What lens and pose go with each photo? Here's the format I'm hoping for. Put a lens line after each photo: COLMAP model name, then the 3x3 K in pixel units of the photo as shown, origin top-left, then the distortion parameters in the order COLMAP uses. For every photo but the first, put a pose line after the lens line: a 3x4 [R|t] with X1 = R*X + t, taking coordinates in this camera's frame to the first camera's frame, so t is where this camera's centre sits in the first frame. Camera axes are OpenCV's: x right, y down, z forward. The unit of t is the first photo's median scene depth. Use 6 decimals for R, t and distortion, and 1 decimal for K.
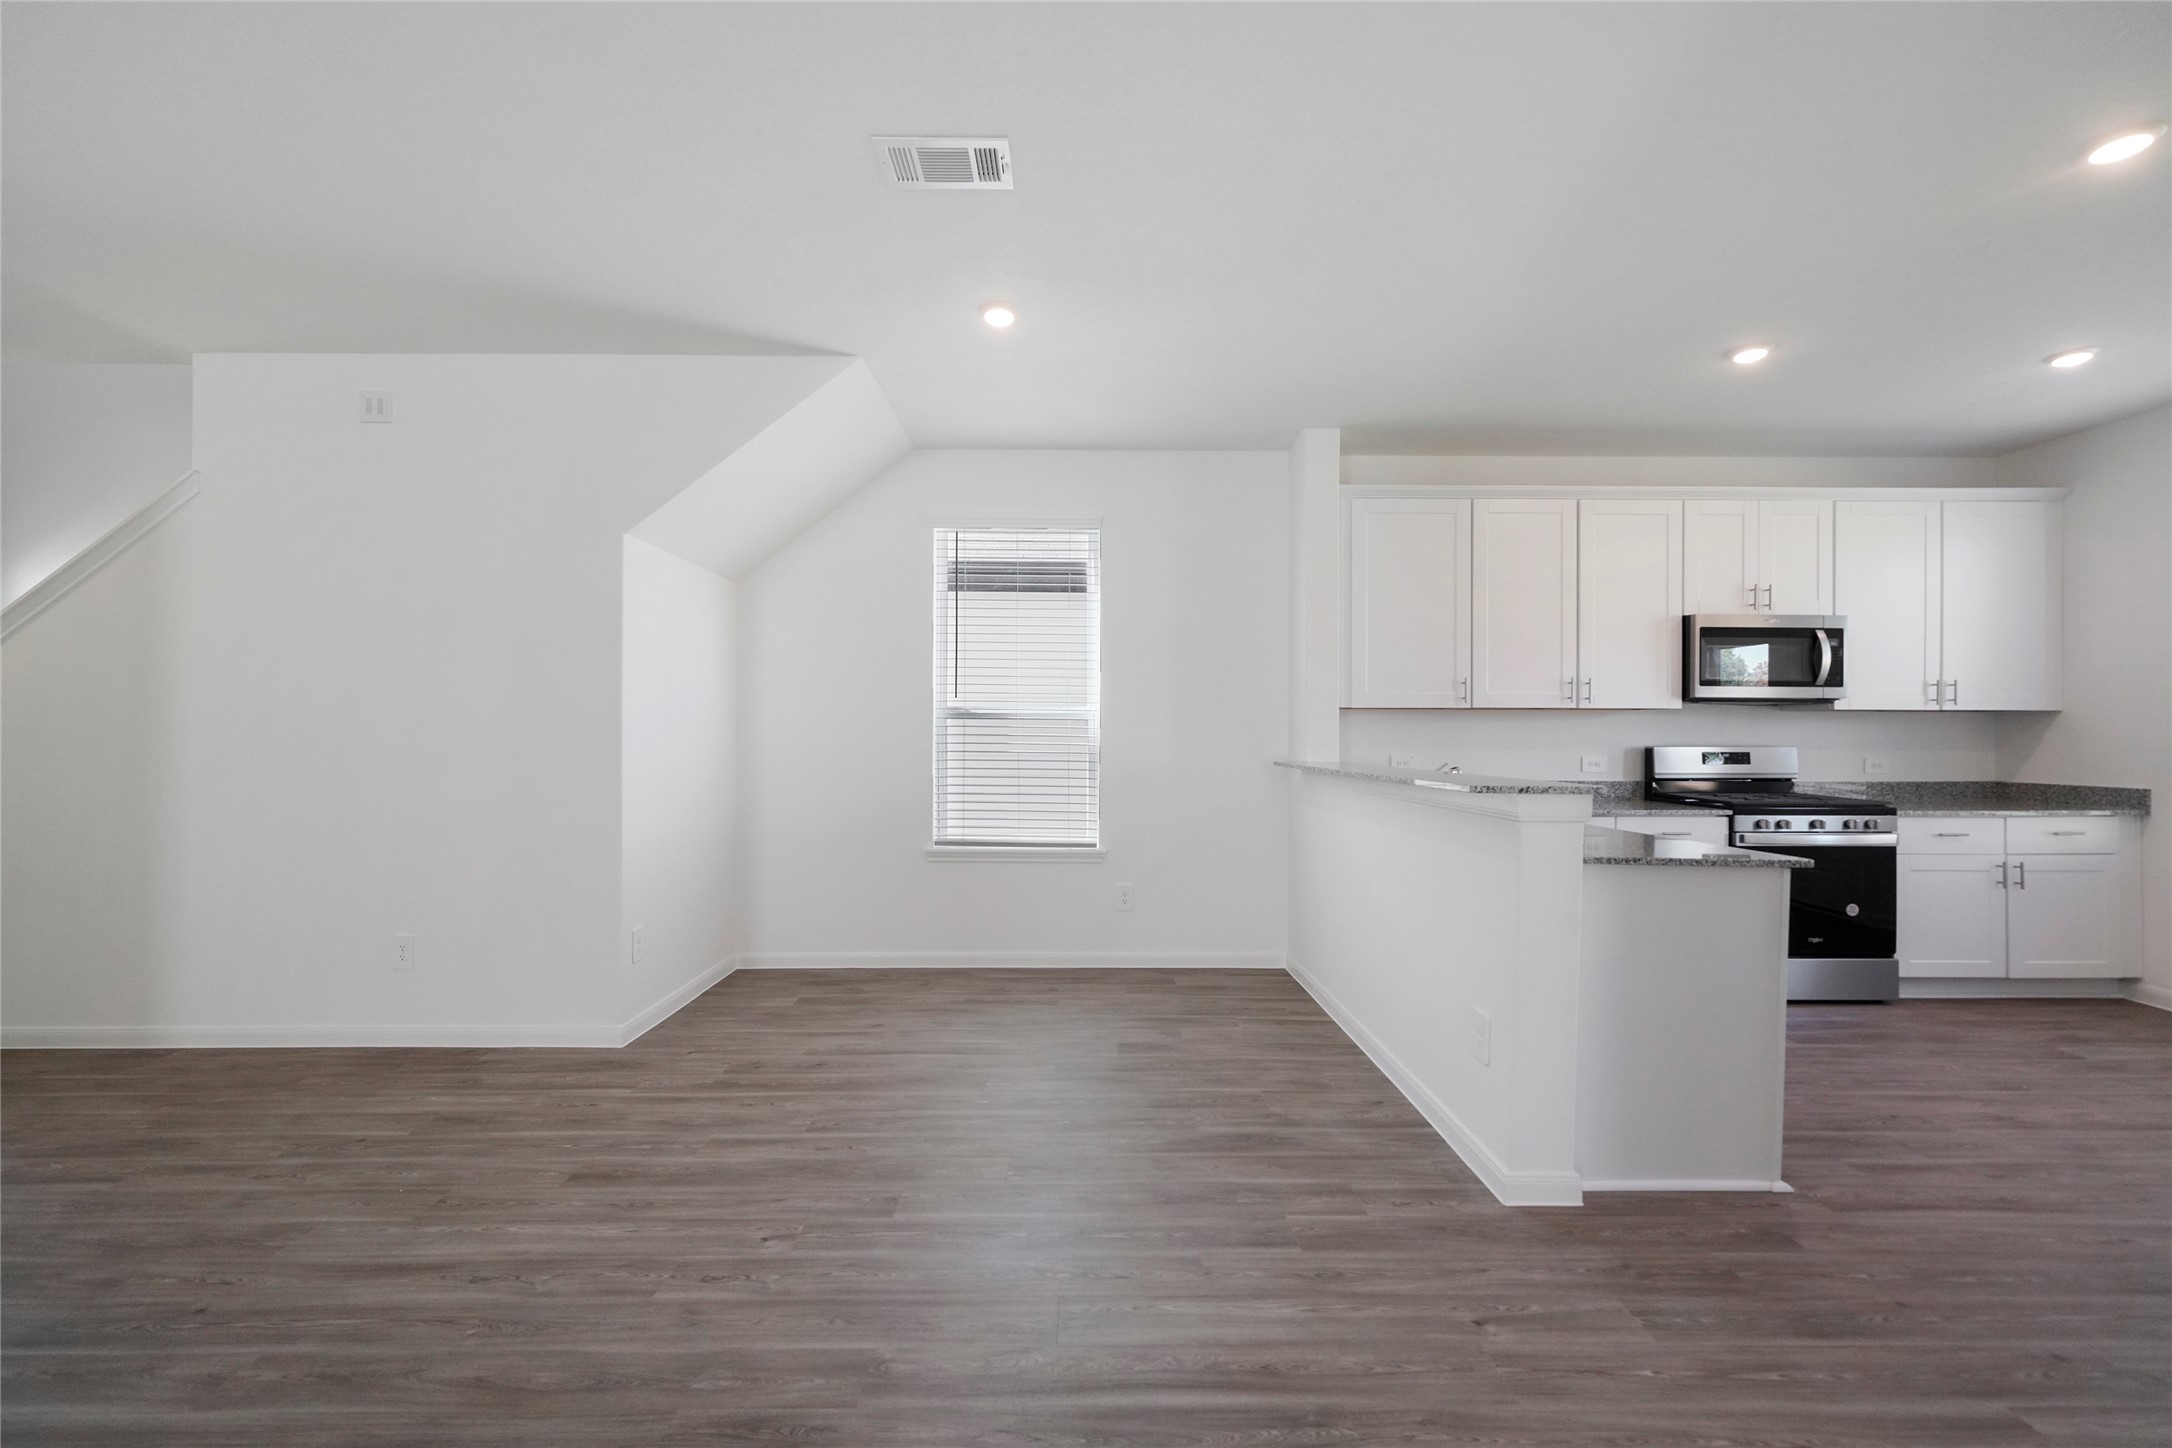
lens RADIAL K [[860.8, 0, 1062.0], [0, 860.8, 729.1], [0, 0, 1]] dist [-0.000718, 0.000242]
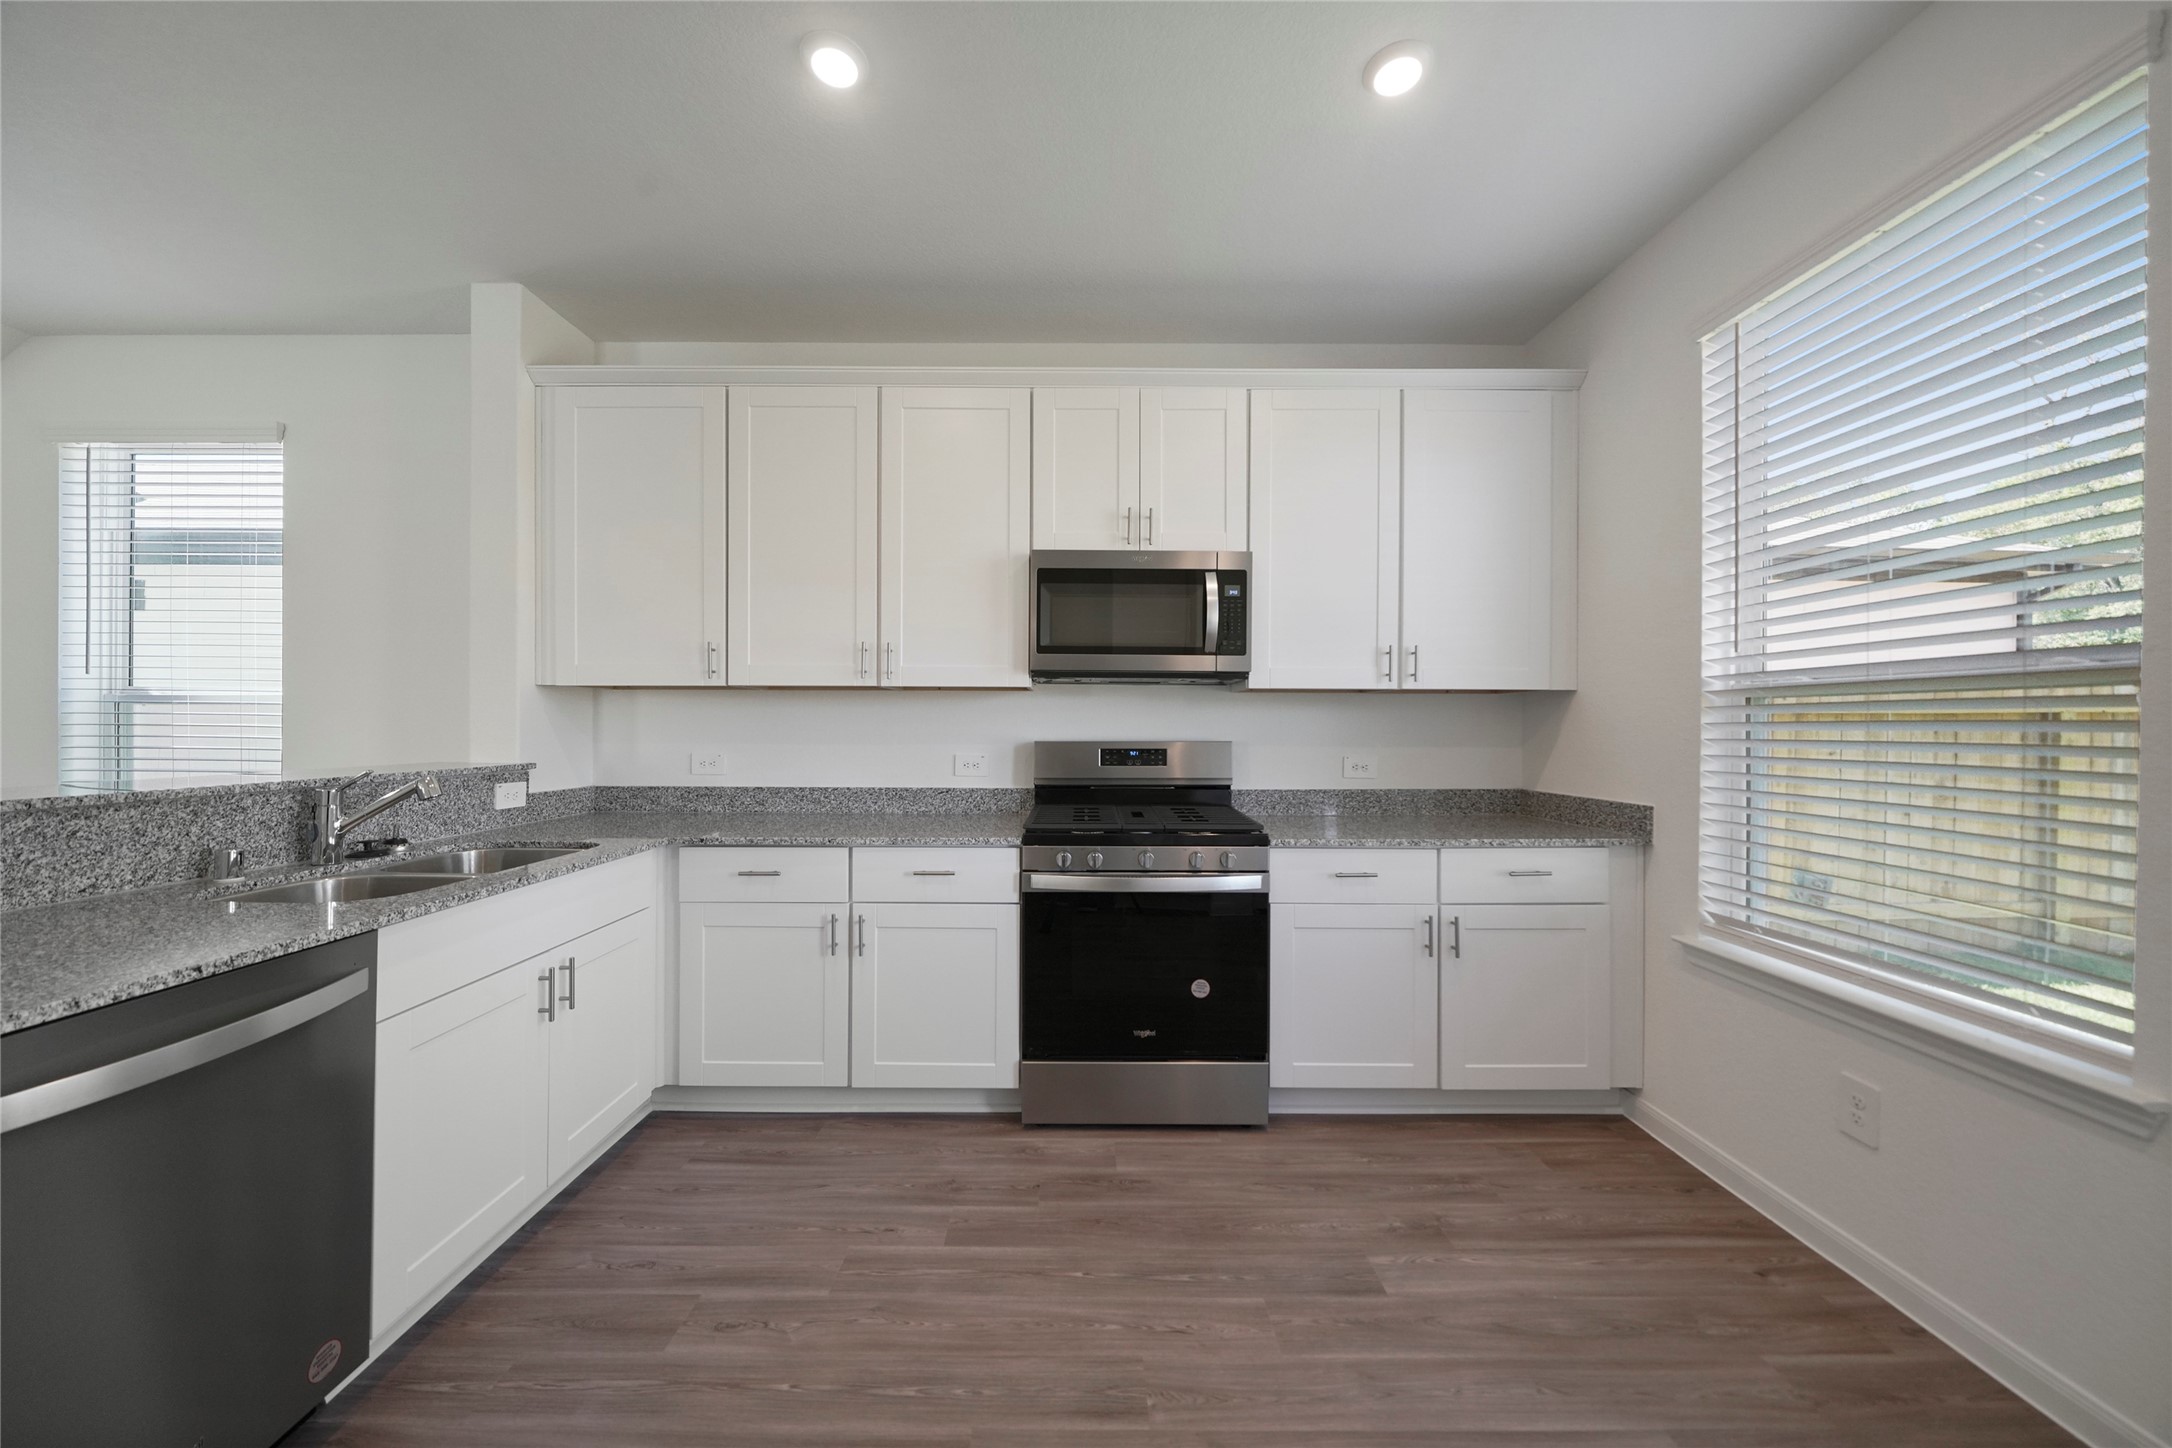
lens RADIAL K [[744.6, 0, 1086.0], [0, 744.6, 724.0], [0, 0, 1]] dist [-0.006961, -0.000033]
pose [[0.999986, 0.000481, -0.005209, 0.780754], [-0.000475, 0.999999, 0.001130, 0.005694], [0.005209, -0.001128, 0.999986, 0.400796]]
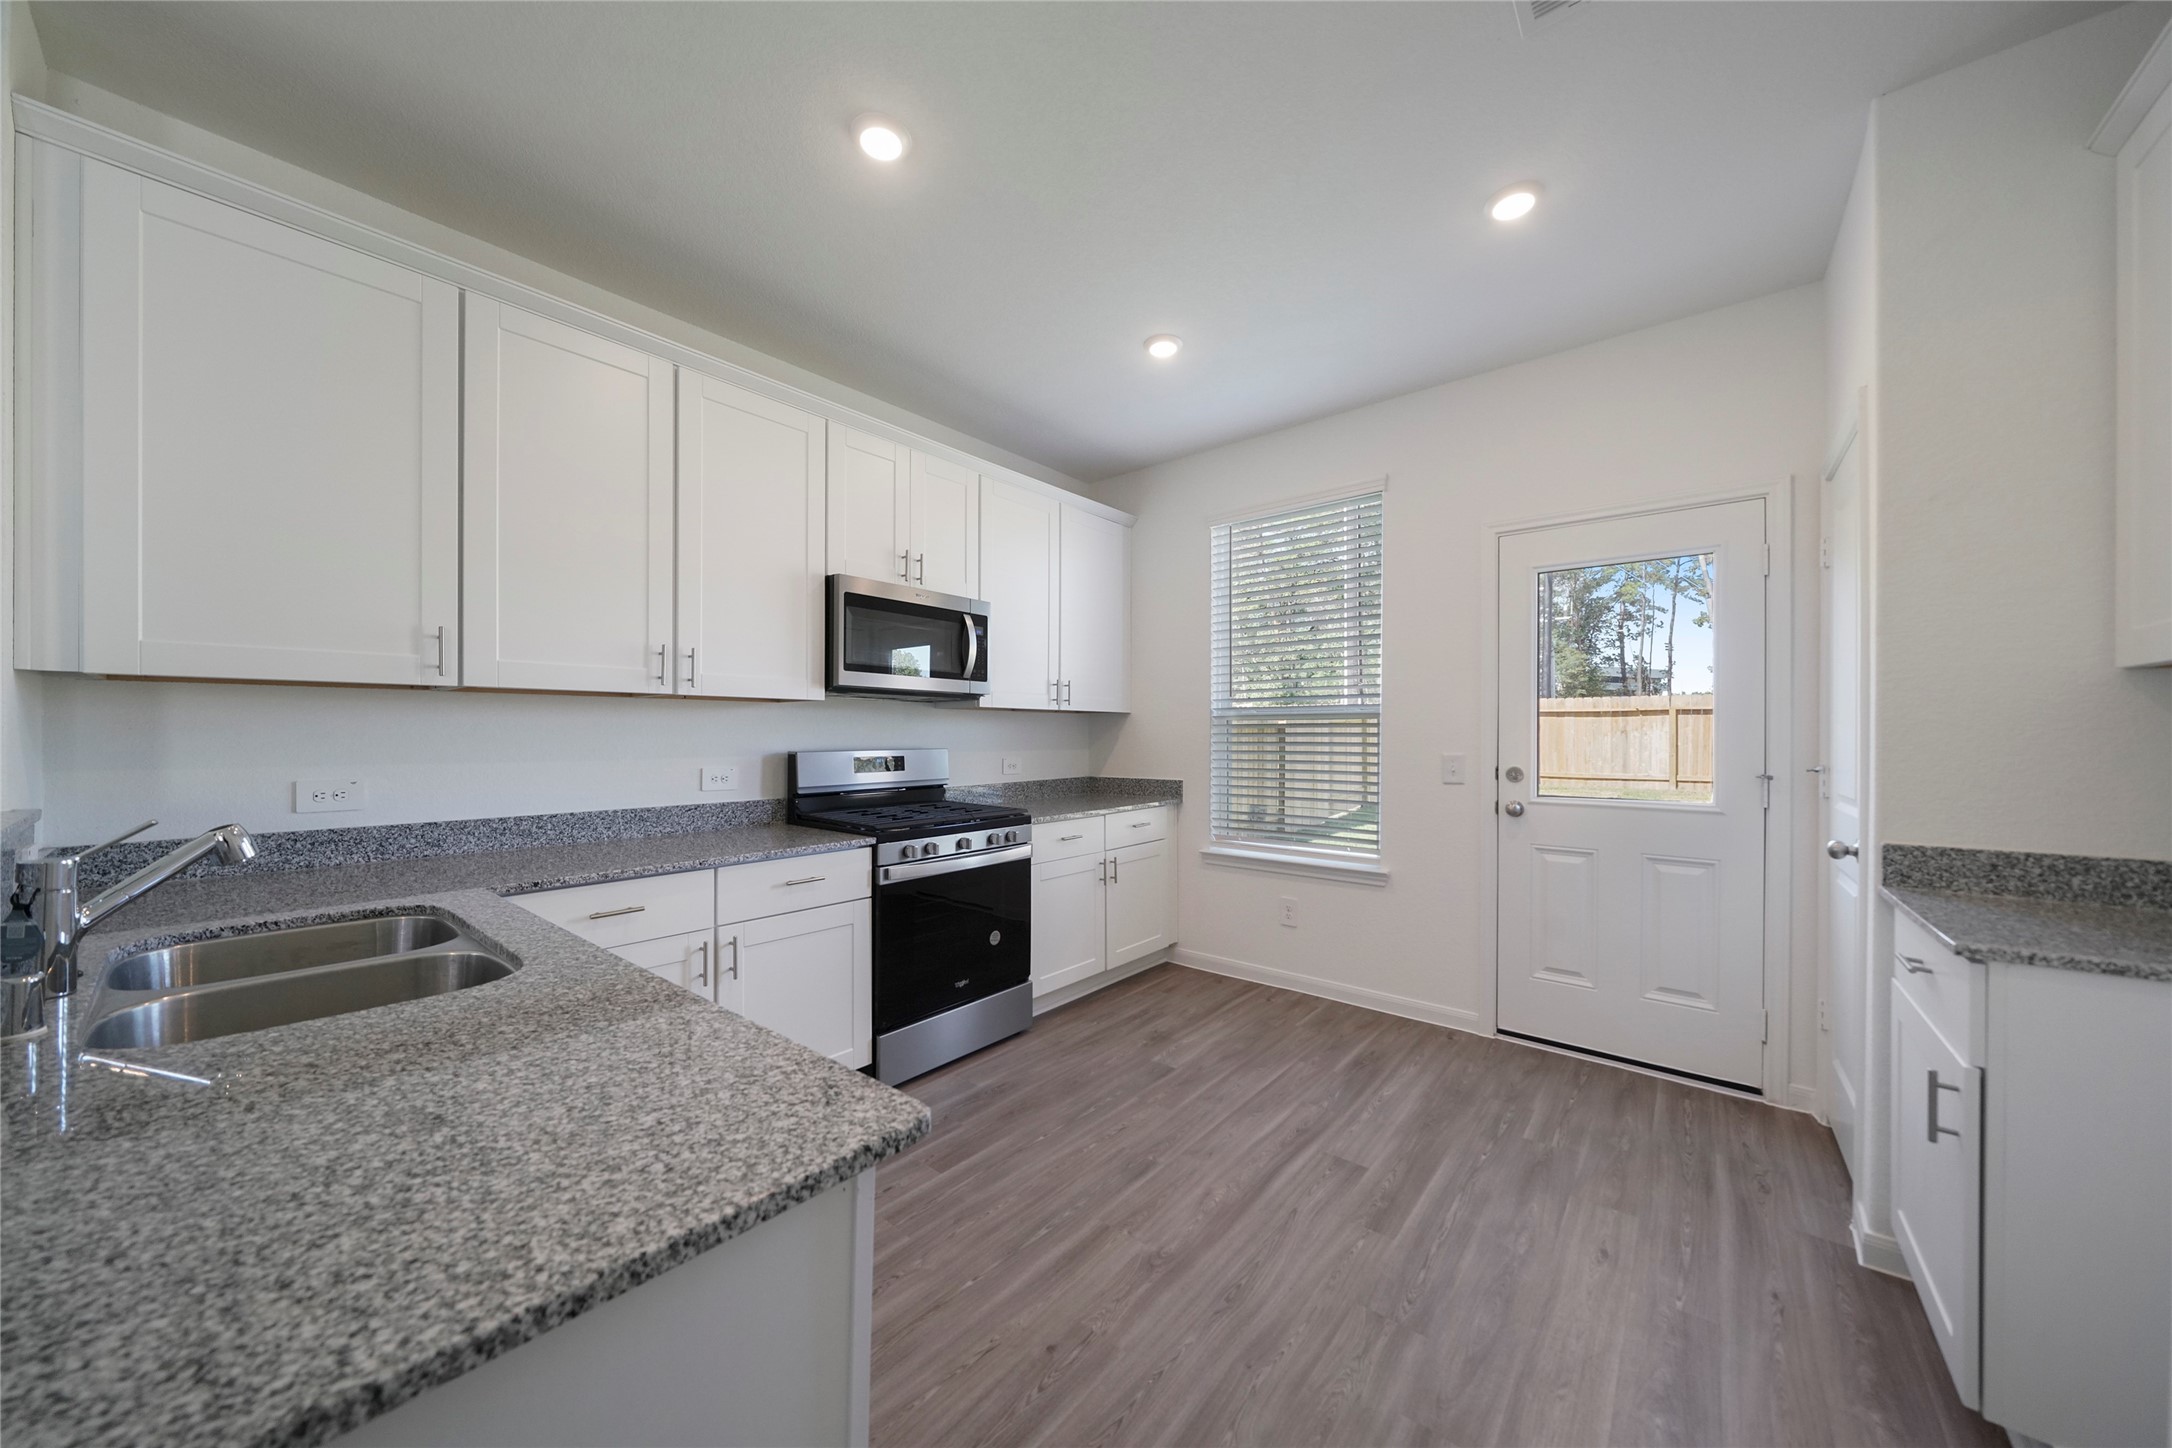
lens RADIAL K [[744.6, 0, 1086.0], [0, 744.6, 724.0], [0, 0, 1]] dist [-0.006961, -0.000033]
pose [[0.643313, 0.006867, 0.765573, 0.378991], [-0.000242, 0.999962, -0.008766, 0.002060], [-0.765603, 0.005454, 0.643290, 0.420408]]
